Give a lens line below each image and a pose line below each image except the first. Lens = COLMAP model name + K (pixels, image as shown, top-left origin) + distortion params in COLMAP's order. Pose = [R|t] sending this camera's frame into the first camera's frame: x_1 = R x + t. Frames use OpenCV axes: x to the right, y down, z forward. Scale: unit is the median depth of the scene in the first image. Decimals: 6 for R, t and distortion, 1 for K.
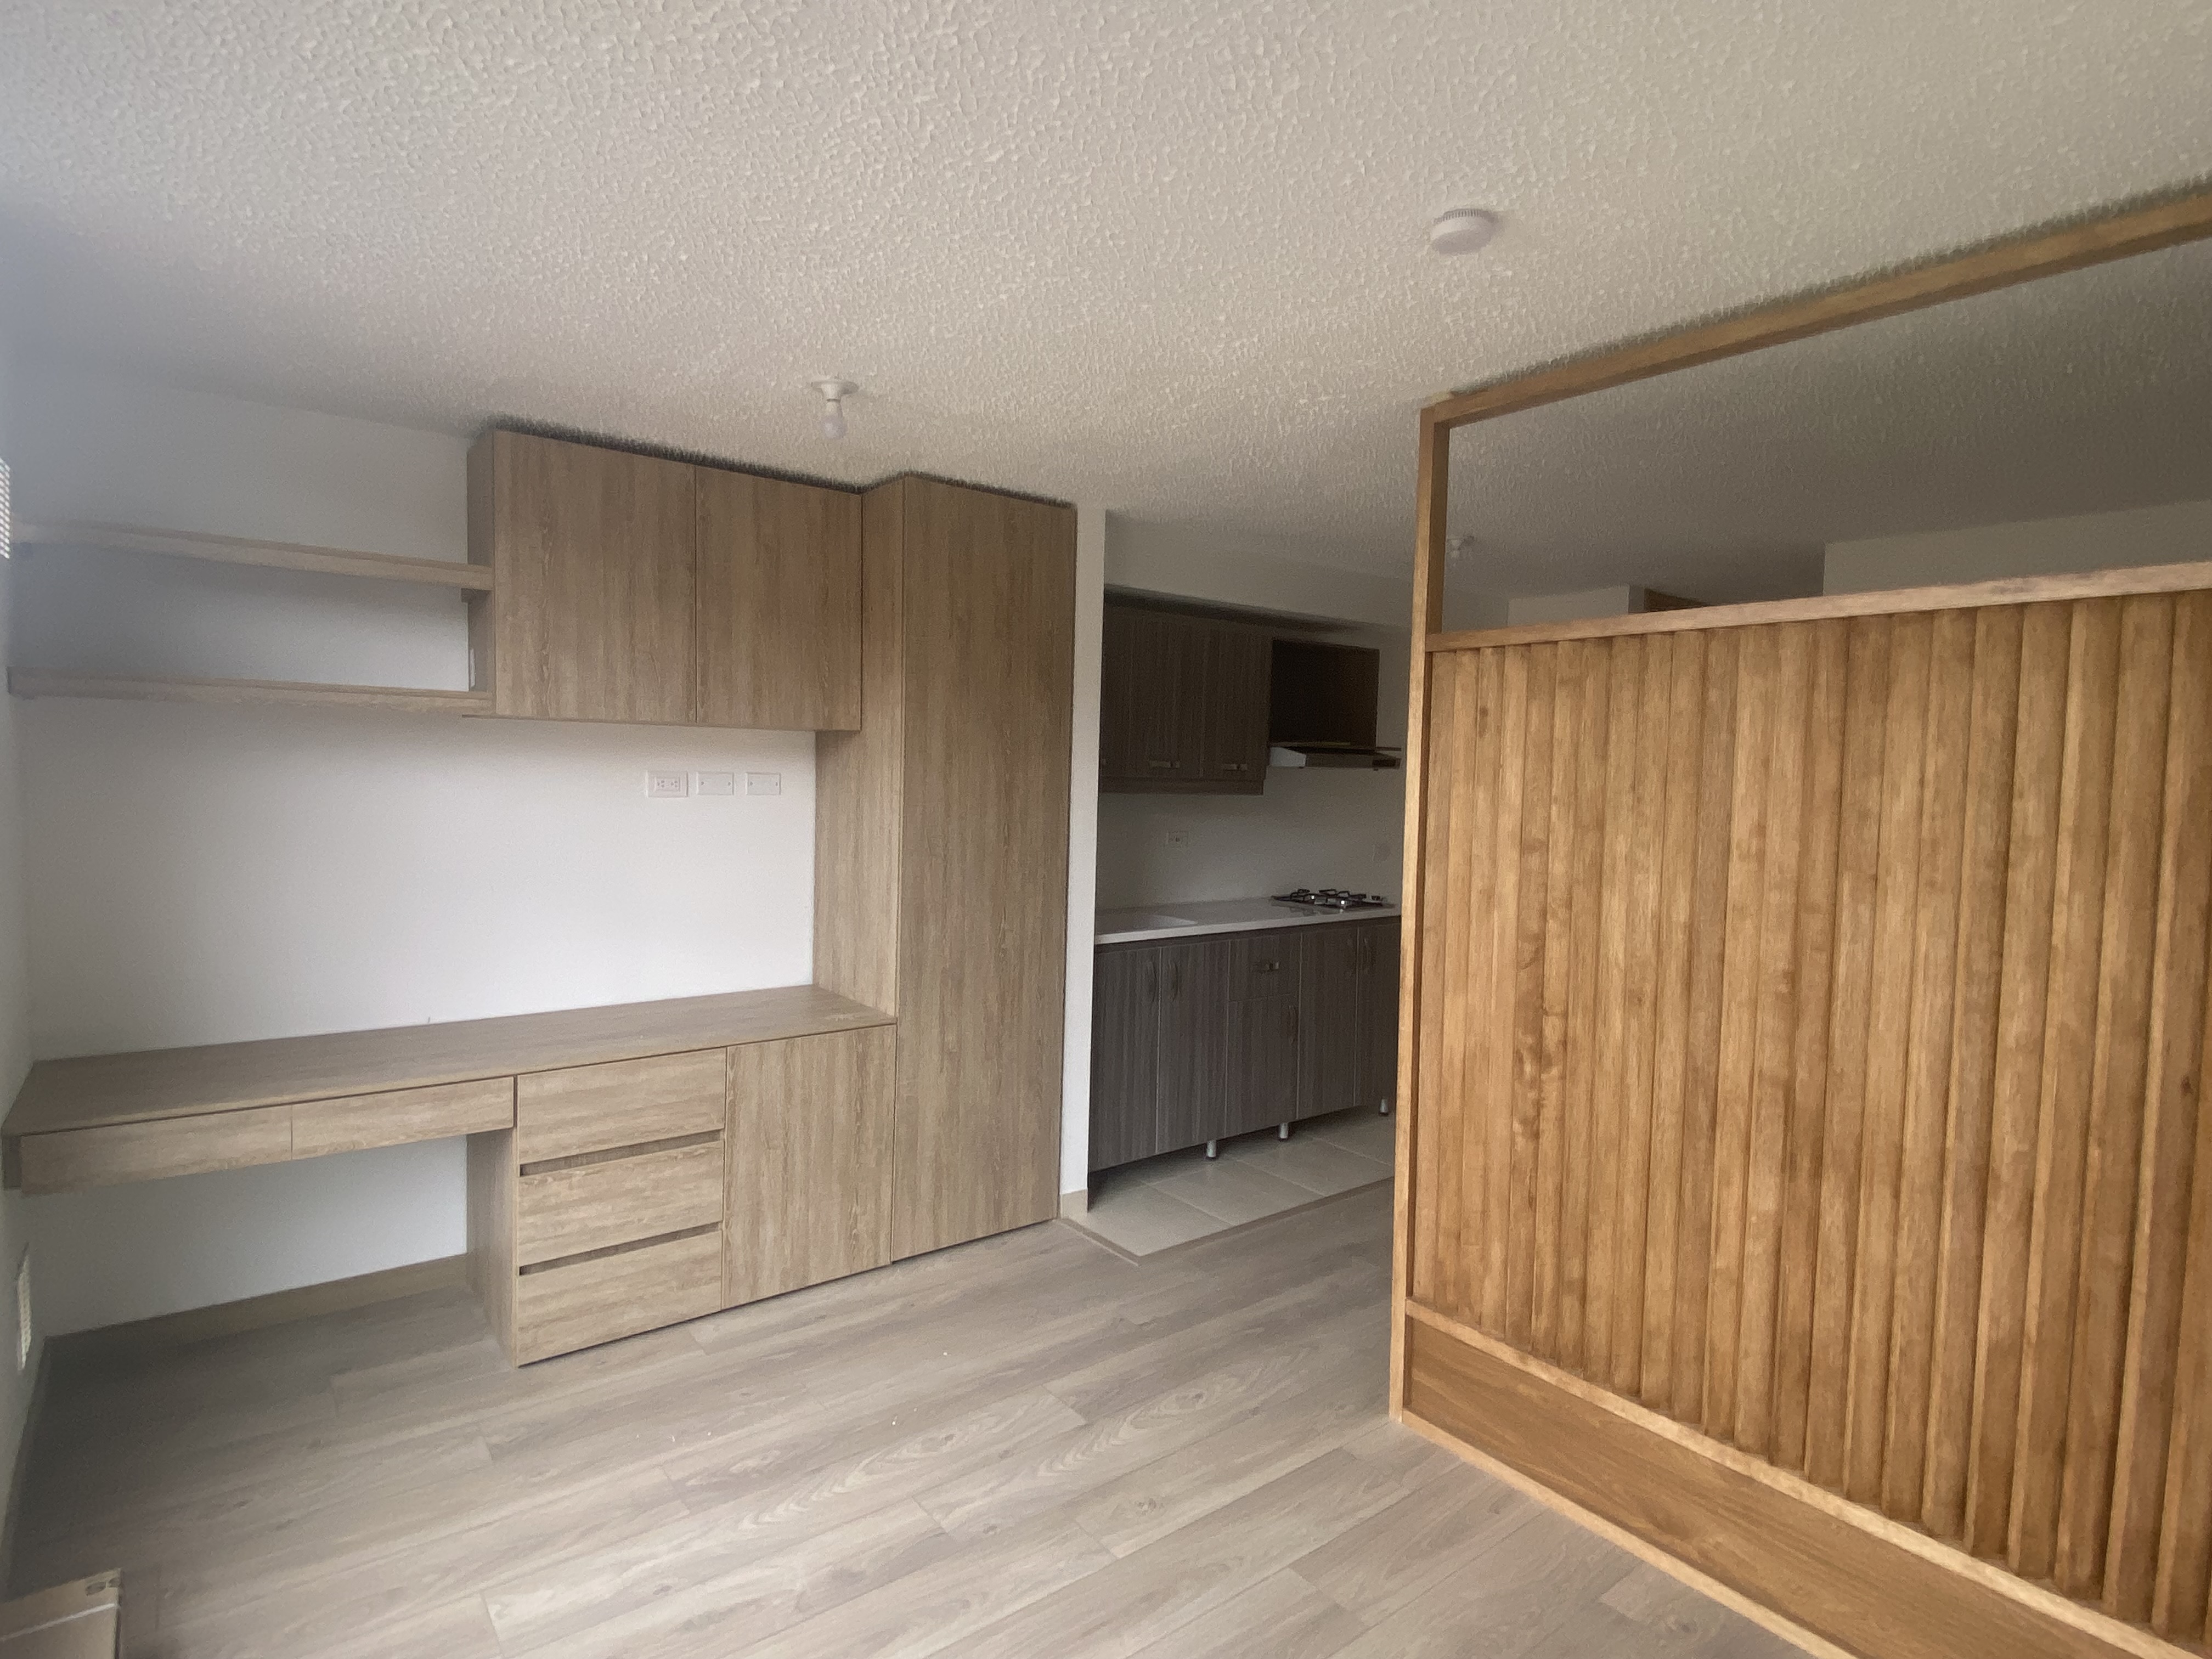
lens RADIAL K [[1147.5, 0, 1104.8], [0, 1147.5, 818.0], [0, 0, 1]] dist [0.036849, -0.048721]
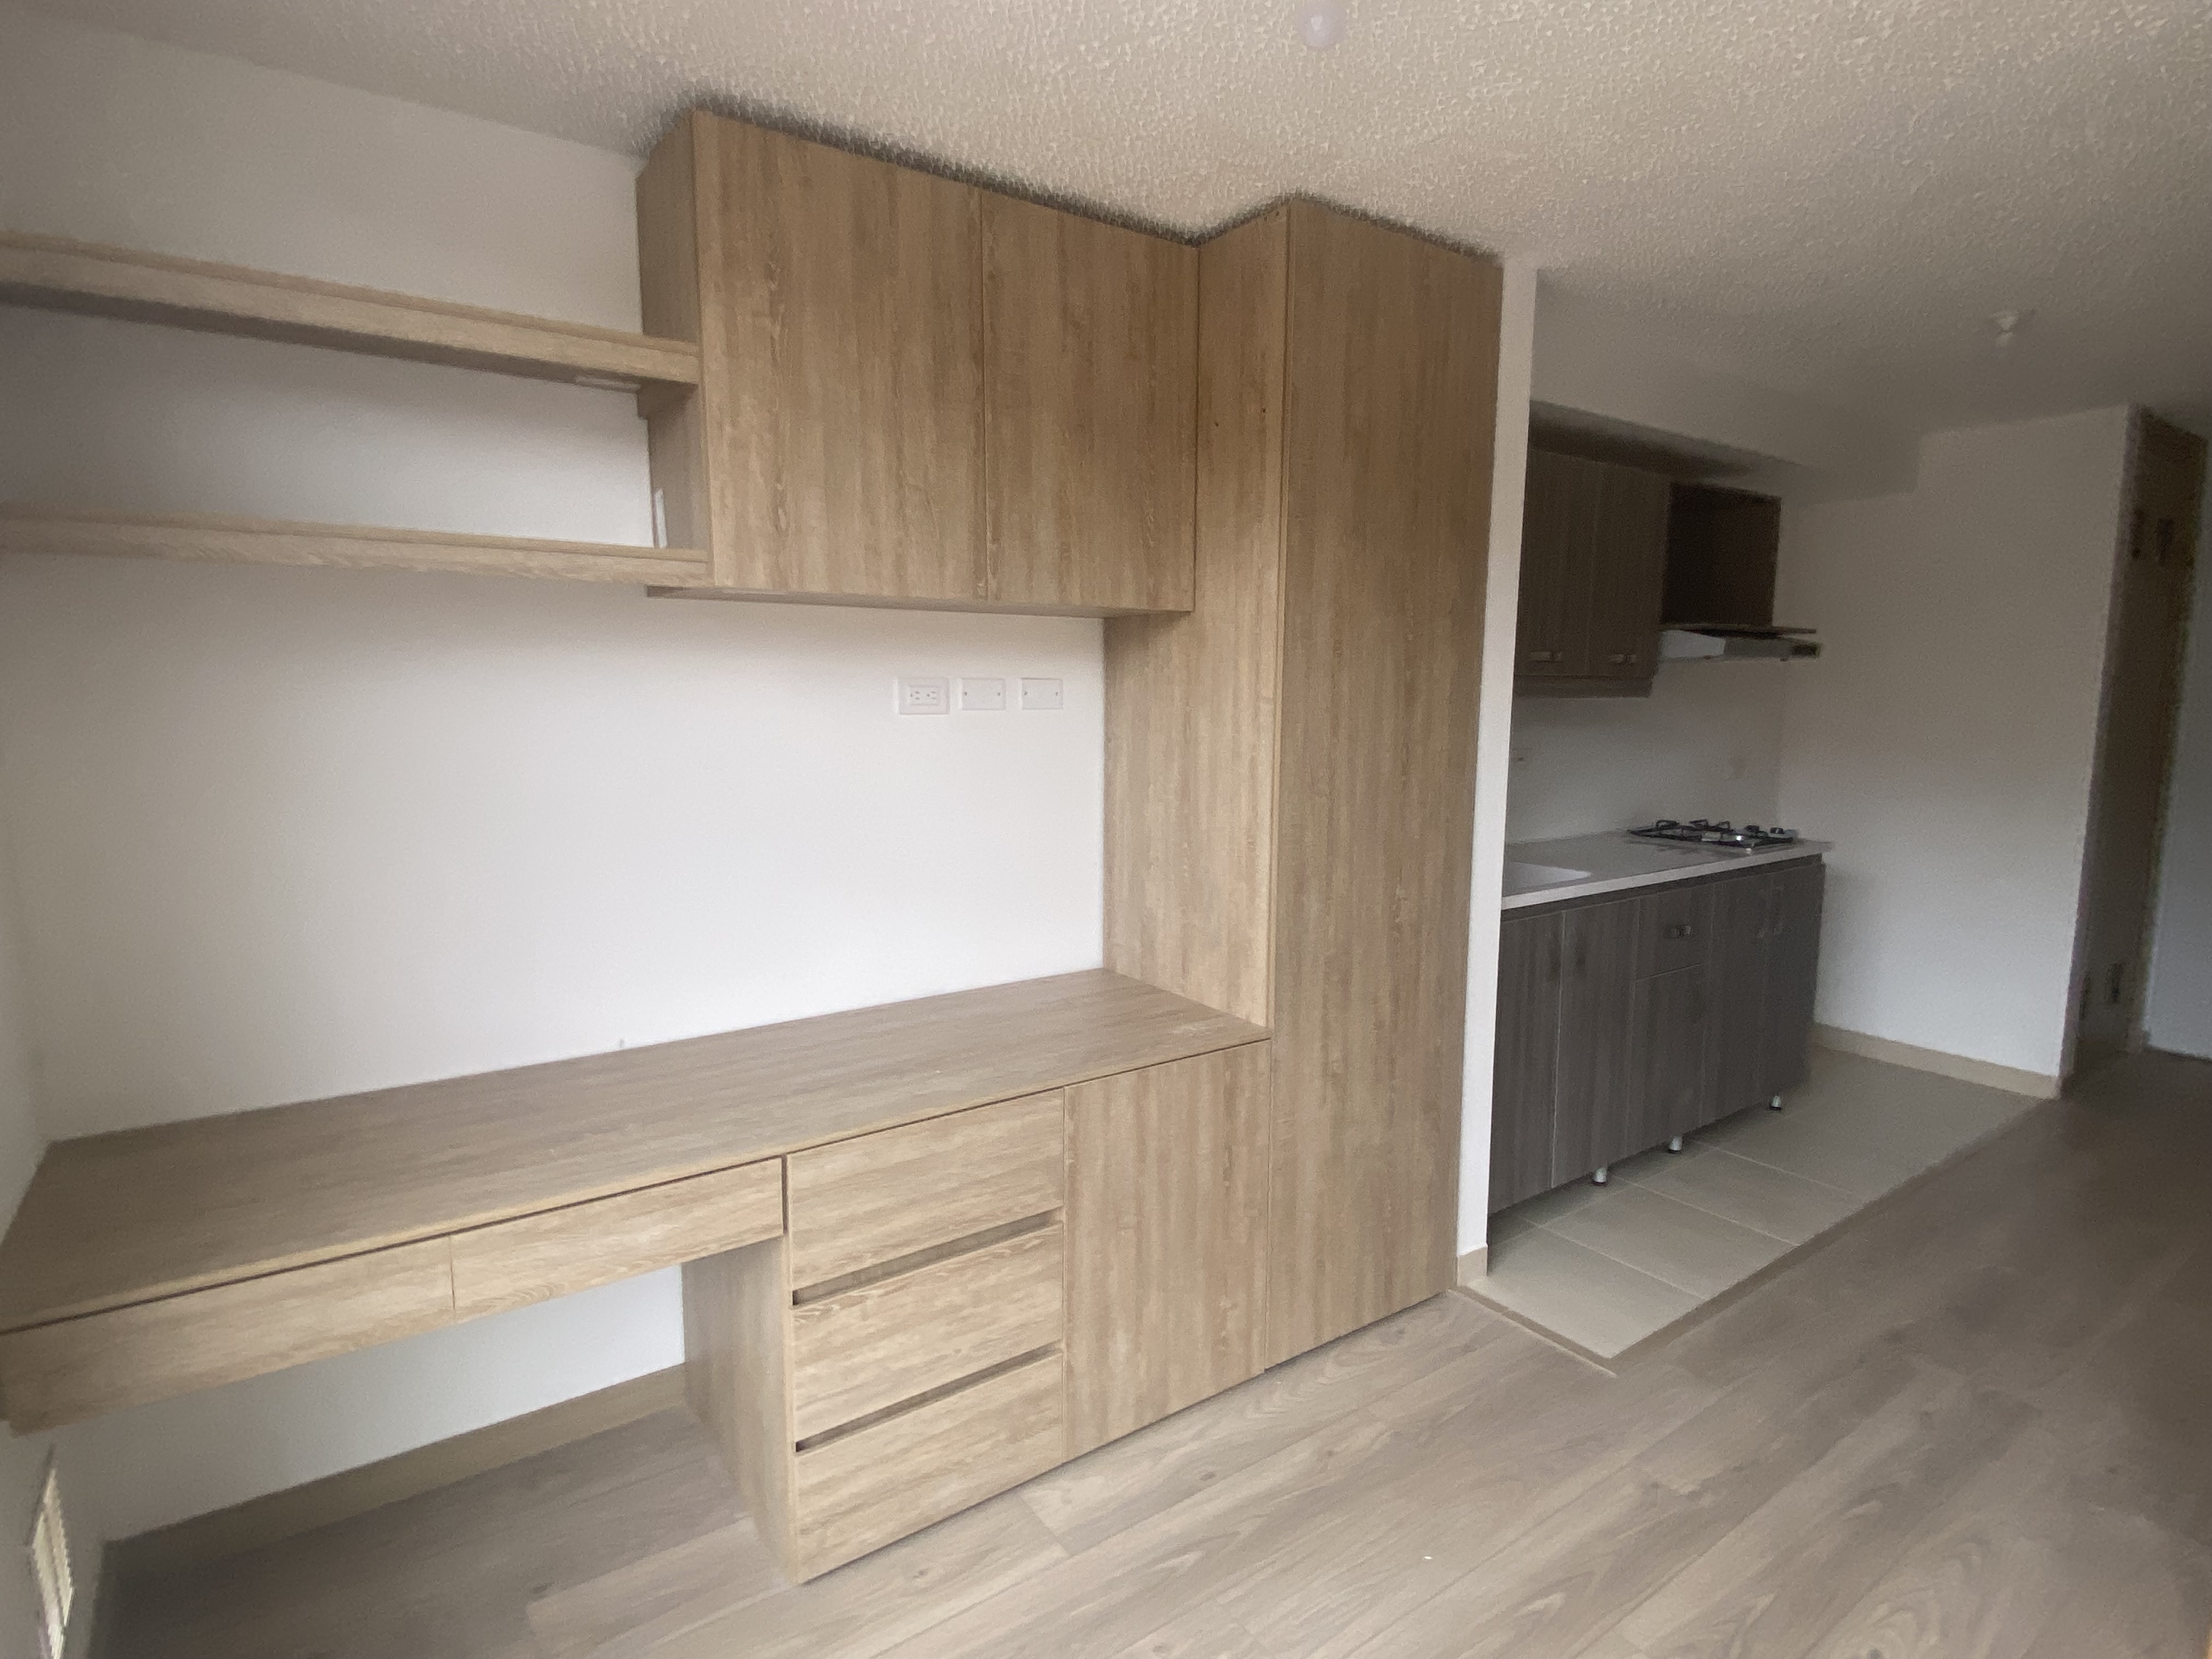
lens RADIAL K [[1143.2, 0, 1101.4], [0, 1143.2, 829.0], [0, 0, 1]] dist [0.048128, -0.050918]
pose [[0.998335, -0.012322, -0.056358, -0.250229], [0.017025, 0.996341, 0.083749, -0.005497], [0.055120, -0.084569, 0.994892, 0.332095]]
